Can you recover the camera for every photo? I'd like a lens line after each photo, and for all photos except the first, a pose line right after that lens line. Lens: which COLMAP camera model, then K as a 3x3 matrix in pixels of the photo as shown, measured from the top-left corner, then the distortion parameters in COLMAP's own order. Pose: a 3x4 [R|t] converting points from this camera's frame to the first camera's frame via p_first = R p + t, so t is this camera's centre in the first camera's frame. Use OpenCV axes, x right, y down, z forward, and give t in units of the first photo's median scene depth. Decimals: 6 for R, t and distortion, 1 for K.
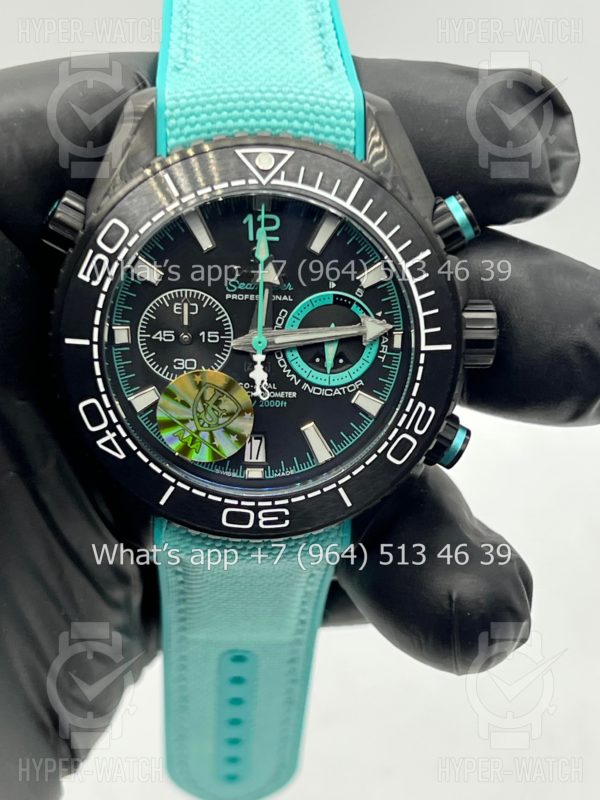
lens RADIAL K [[1800.3, 0, 287.6], [0, 1800.3, 399.0], [0, 0, 1]] dist [0.190010, 0.000000]
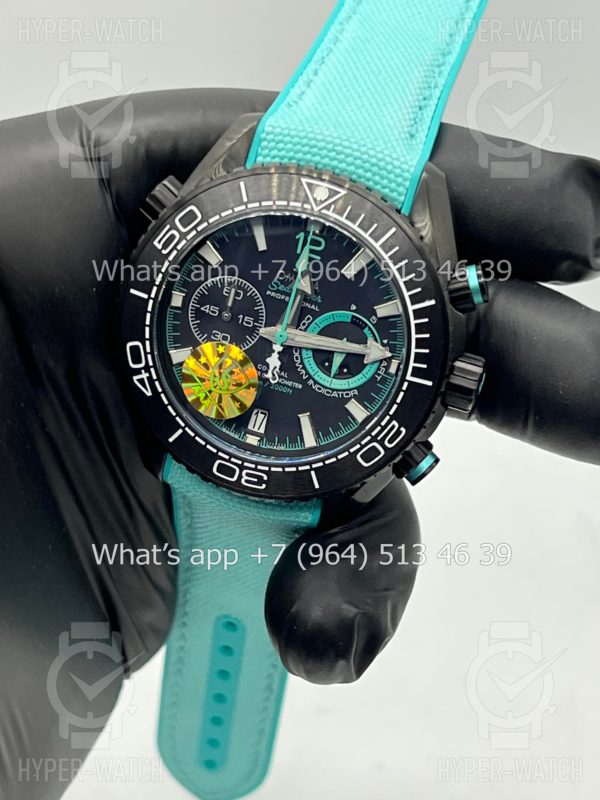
lens RADIAL K [[1800.3, 0, 279.3], [0, 1800.3, 388.2], [0, 0, 1]] dist [0.190010, 0.000000]
pose [[0.945972, 0.280871, -0.162015, 0.188736], [-0.285356, 0.958411, -0.004619, 0.008353], [0.153980, 0.050601, 0.986777, -0.195890]]
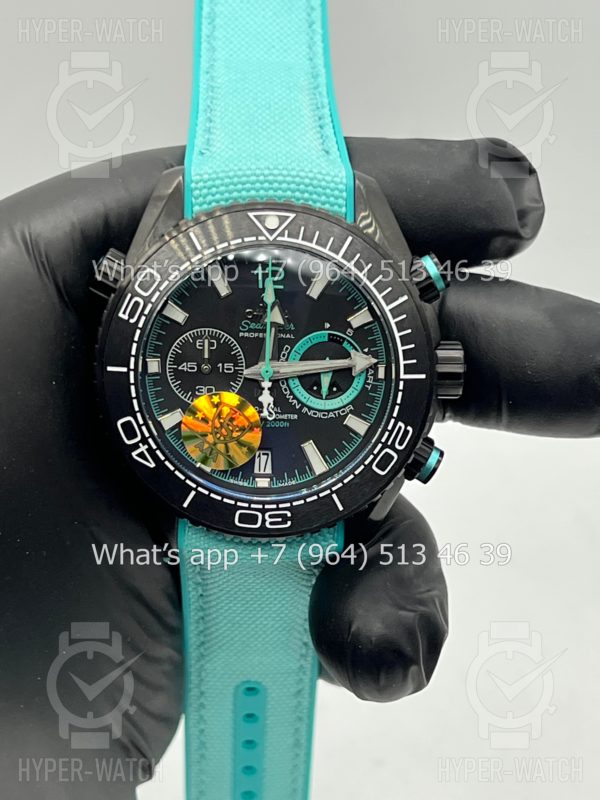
lens RADIAL K [[1800.3, 0, 277.0], [0, 1800.3, 387.9], [0, 0, 1]] dist [0.190010, 0.000000]
pose [[0.999824, 0.004103, -0.018318, 0.013328], [-0.005765, 0.995781, -0.091577, 0.089735], [0.017865, 0.091667, 0.995629, -0.203012]]
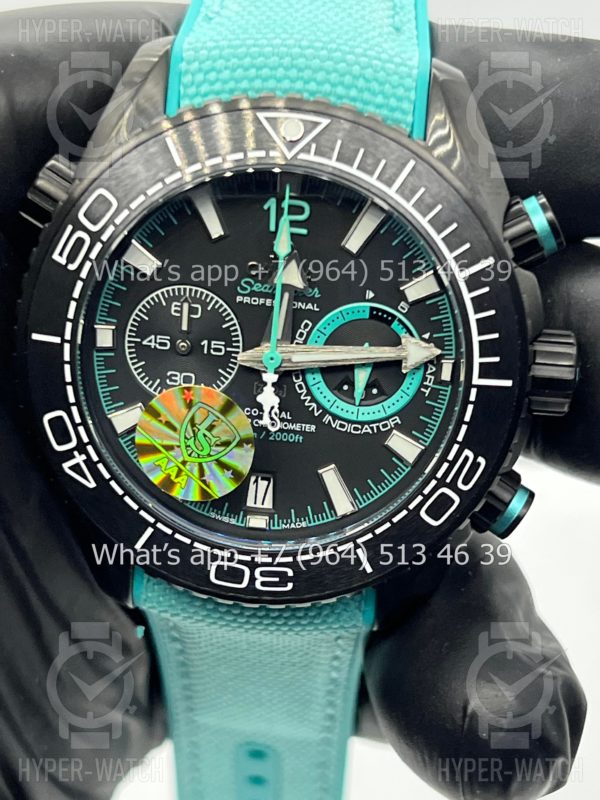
lens RADIAL K [[1800.3, 0, 287.6], [0, 1800.3, 448.1], [0, 0, 1]] dist [0.190010, 0.000000]
pose [[0.991685, 0.083928, -0.097559, 0.072549], [-0.085836, 0.996189, -0.015514, 0.020149], [0.095886, 0.023759, 0.995109, 0.201272]]
